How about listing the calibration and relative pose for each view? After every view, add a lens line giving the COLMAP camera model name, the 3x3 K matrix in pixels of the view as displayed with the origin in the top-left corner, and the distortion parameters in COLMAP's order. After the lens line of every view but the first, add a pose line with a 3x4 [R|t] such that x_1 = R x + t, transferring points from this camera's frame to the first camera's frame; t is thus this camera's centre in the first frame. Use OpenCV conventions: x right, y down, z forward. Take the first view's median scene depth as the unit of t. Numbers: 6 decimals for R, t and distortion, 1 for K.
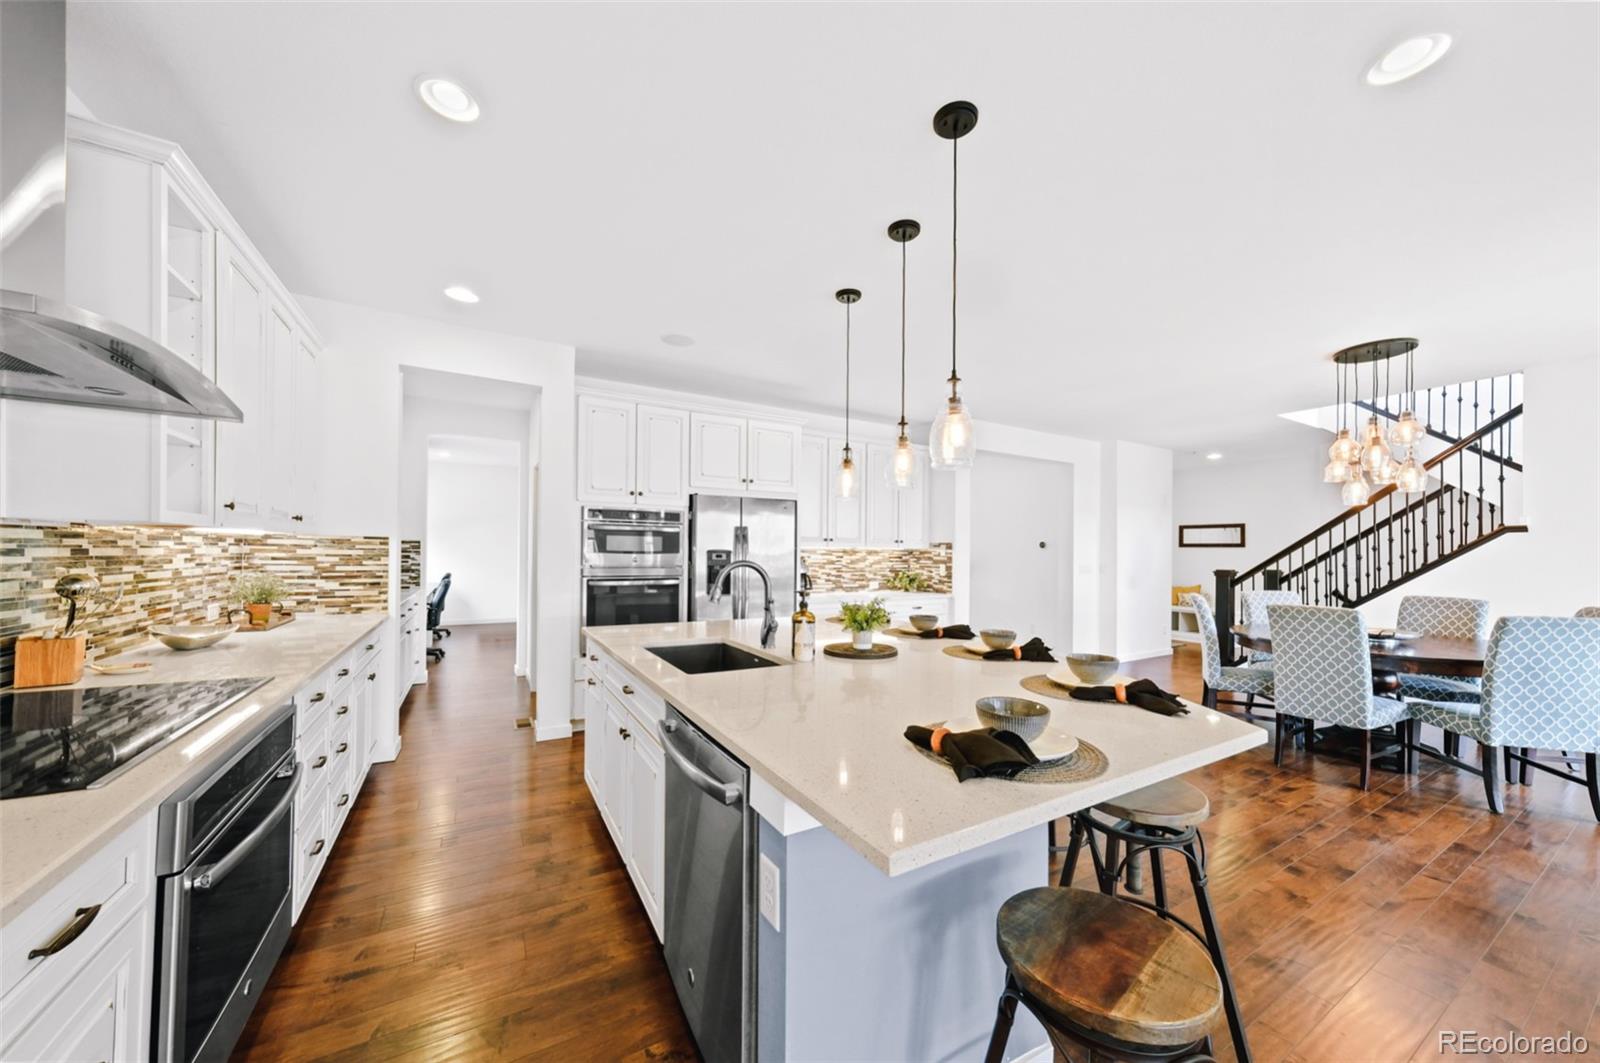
lens RADIAL K [[556.2, 0, 800.9], [0, 556.2, 554.9], [0, 0, 1]] dist [0.002087, 0.001141]
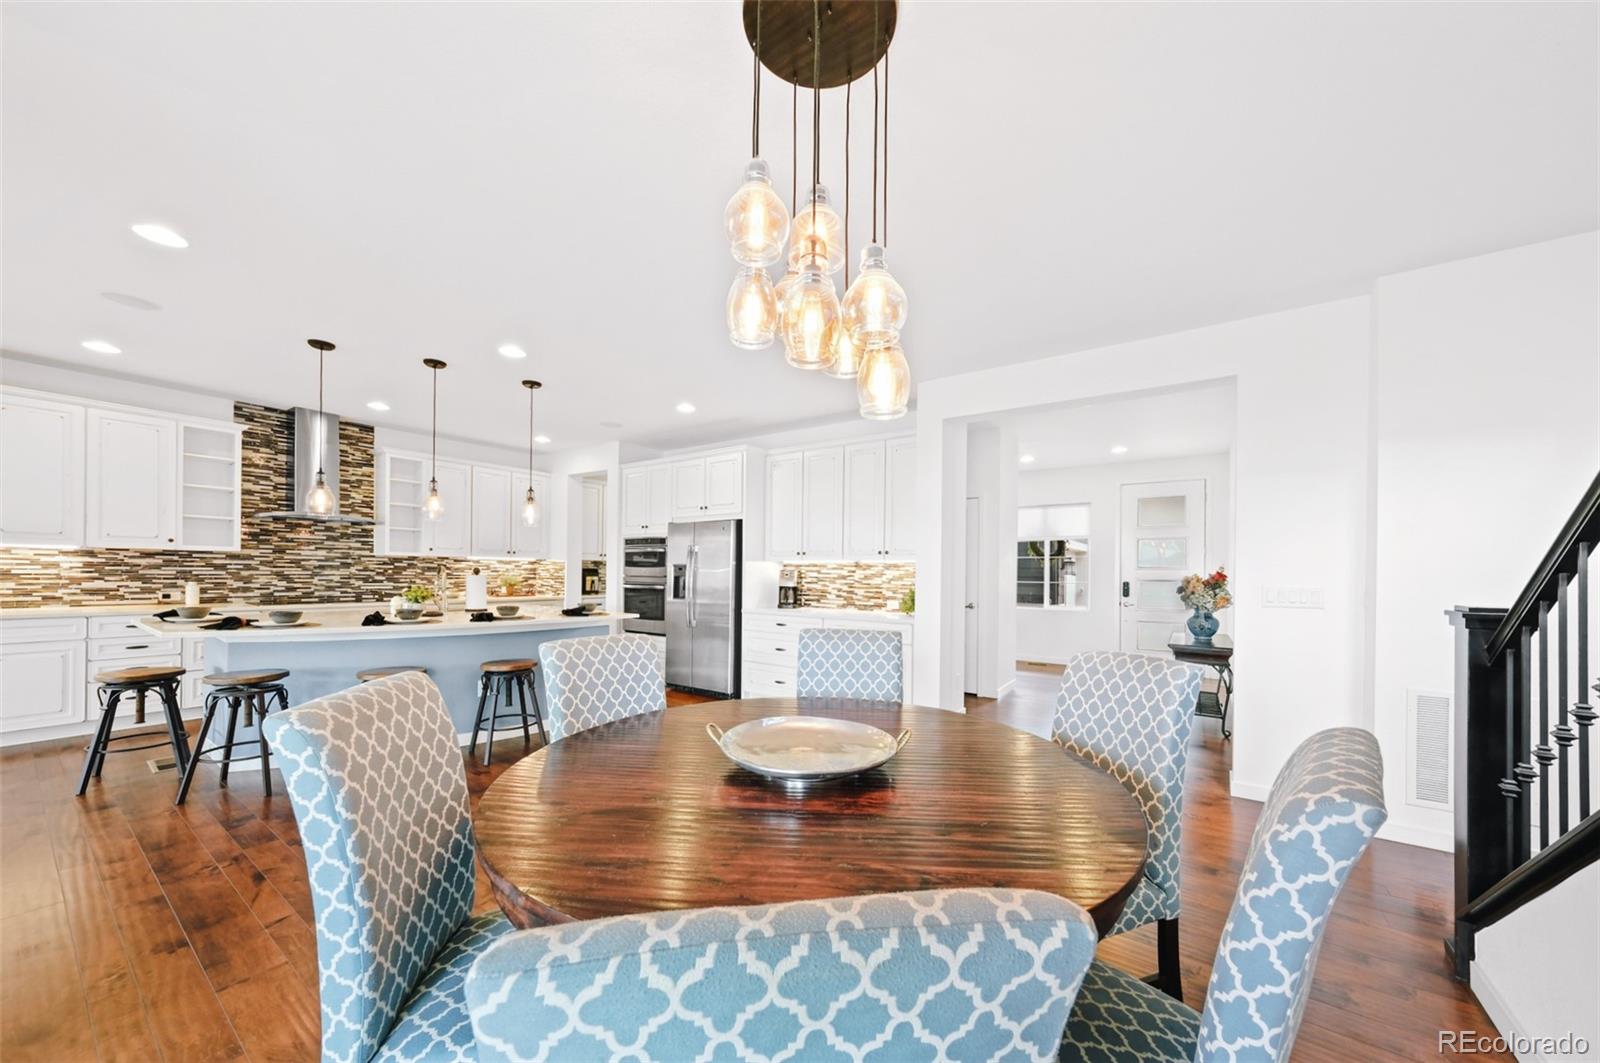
lens RADIAL K [[556.2, 0, 802.6], [0, 556.2, 572.2], [0, 0, 1]] dist [0.002087, 0.001141]
pose [[0.422207, -0.005939, -0.906480, 1.169133], [-0.010810, 0.999874, -0.011586, 0.021952], [0.906435, 0.014691, 0.422090, 0.715169]]
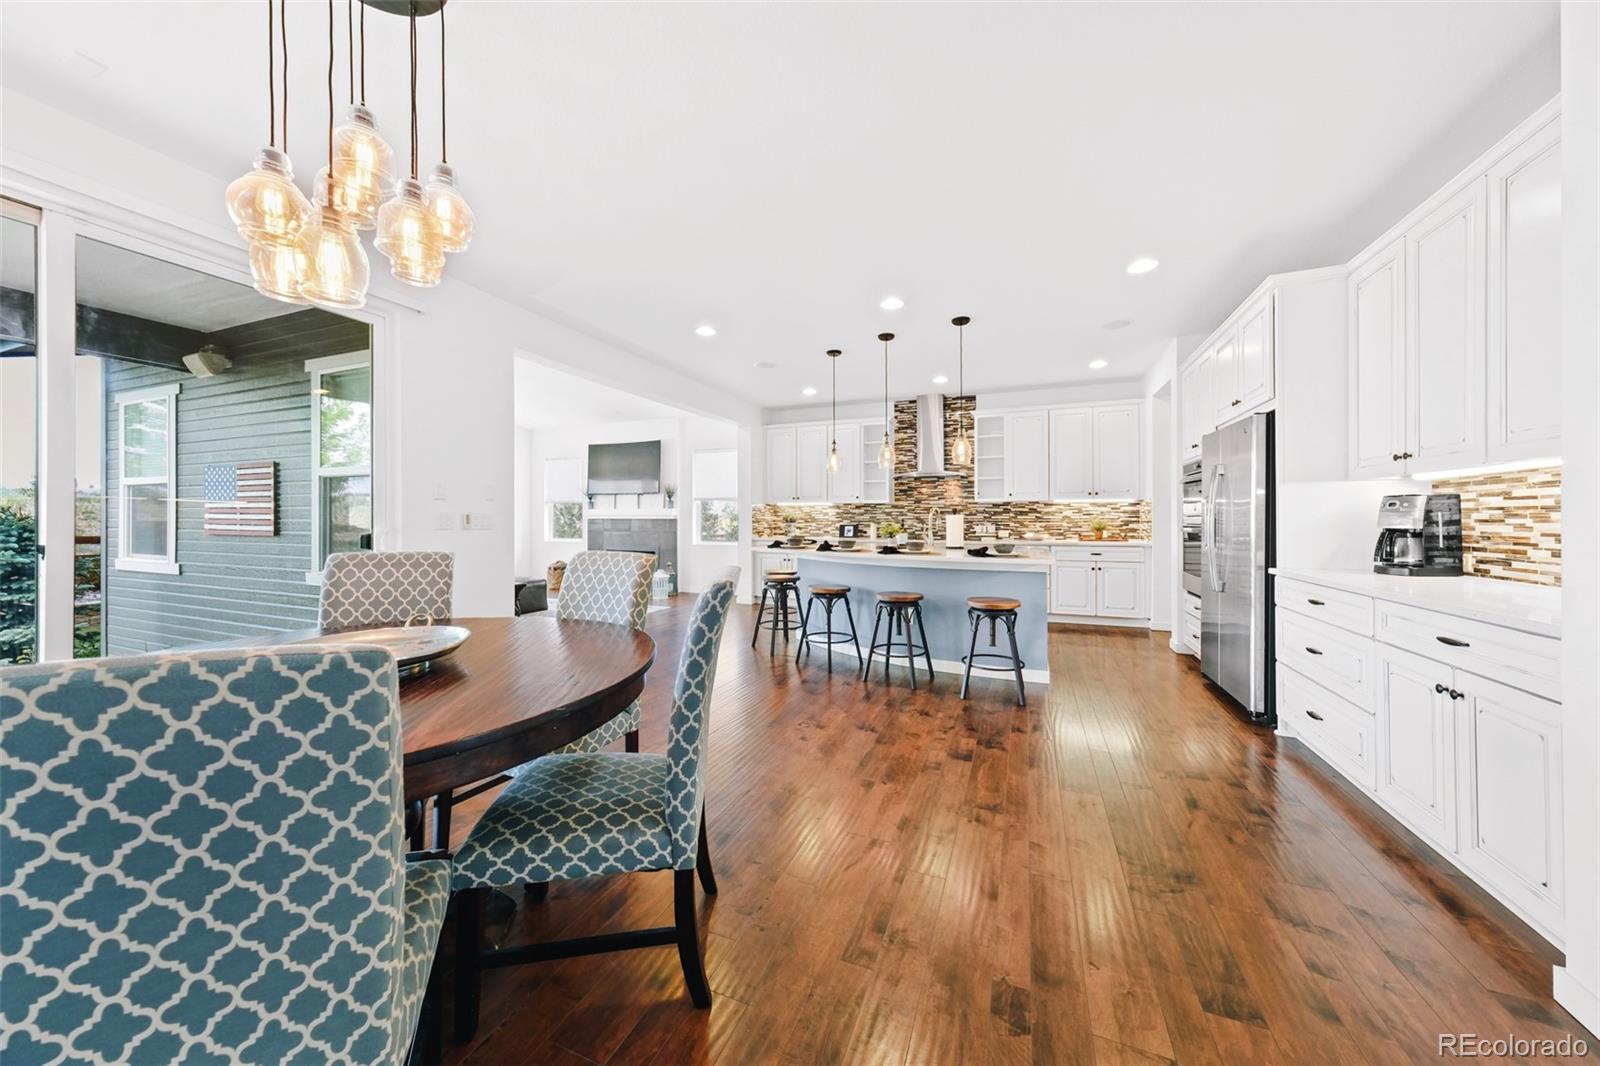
lens RADIAL K [[556.2, 0, 807.6], [0, 556.2, 522.7], [0, 0, 1]] dist [0.002087, 0.001141]
pose [[-0.784237, -0.007479, -0.620417, 0.884770], [-0.009824, 0.999952, 0.000364, 0.039477], [0.620384, 0.006380, -0.784272, 1.297827]]
